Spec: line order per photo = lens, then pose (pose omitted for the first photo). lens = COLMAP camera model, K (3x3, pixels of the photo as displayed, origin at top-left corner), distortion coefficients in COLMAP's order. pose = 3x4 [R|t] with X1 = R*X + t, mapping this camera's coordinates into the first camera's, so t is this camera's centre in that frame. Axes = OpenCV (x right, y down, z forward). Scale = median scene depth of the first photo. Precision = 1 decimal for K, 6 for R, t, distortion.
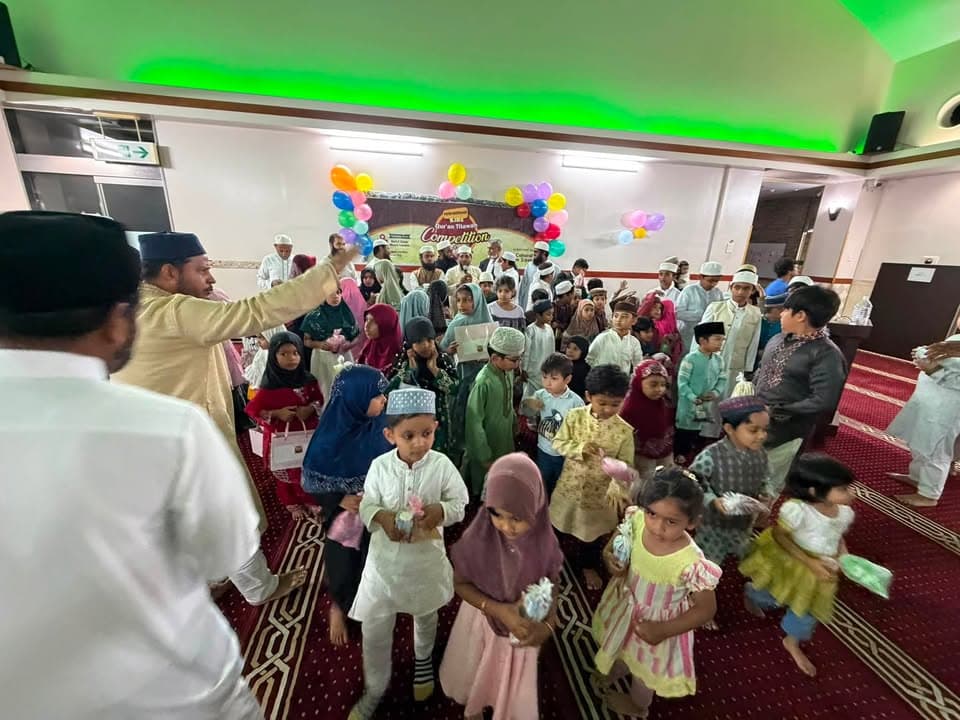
lens RADIAL K [[380.6, 0, 480.0], [0, 380.6, 360.0], [0, 0, 1]] dist [-0.001729, 0.000219]
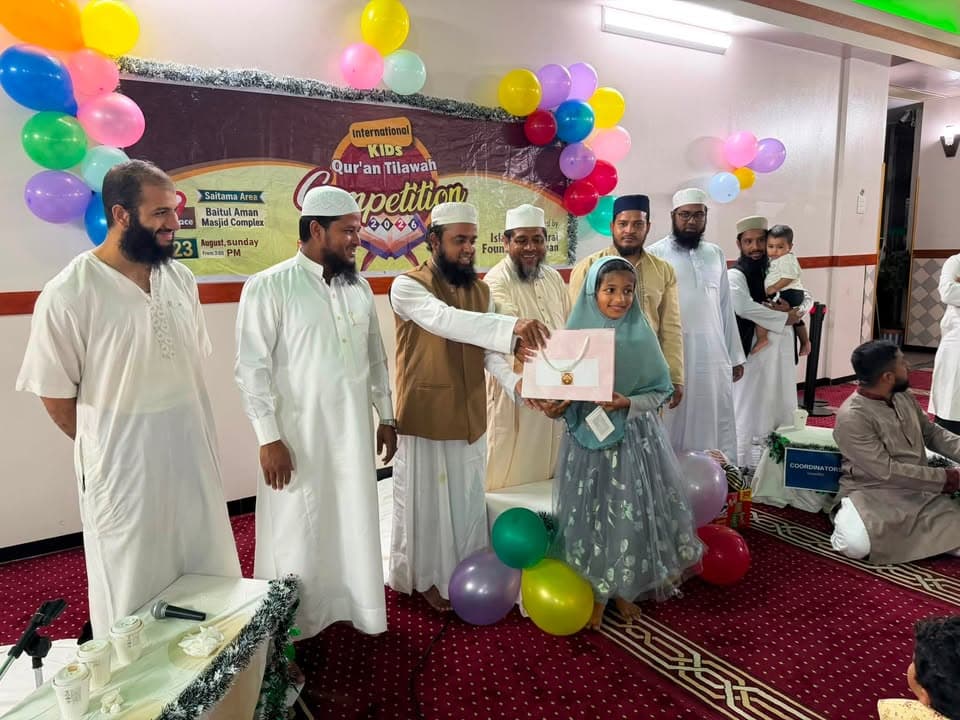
lens RADIAL K [[706.7, 0, 488.4], [0, 706.7, 362.1], [0, 0, 1]] dist [0.048728, -0.051228]
pose [[0.912331, -0.120742, 0.391245, -0.275672], [0.170072, 0.980952, -0.093855, -0.090734], [-0.372460, 0.152167, 0.915488, 0.384660]]
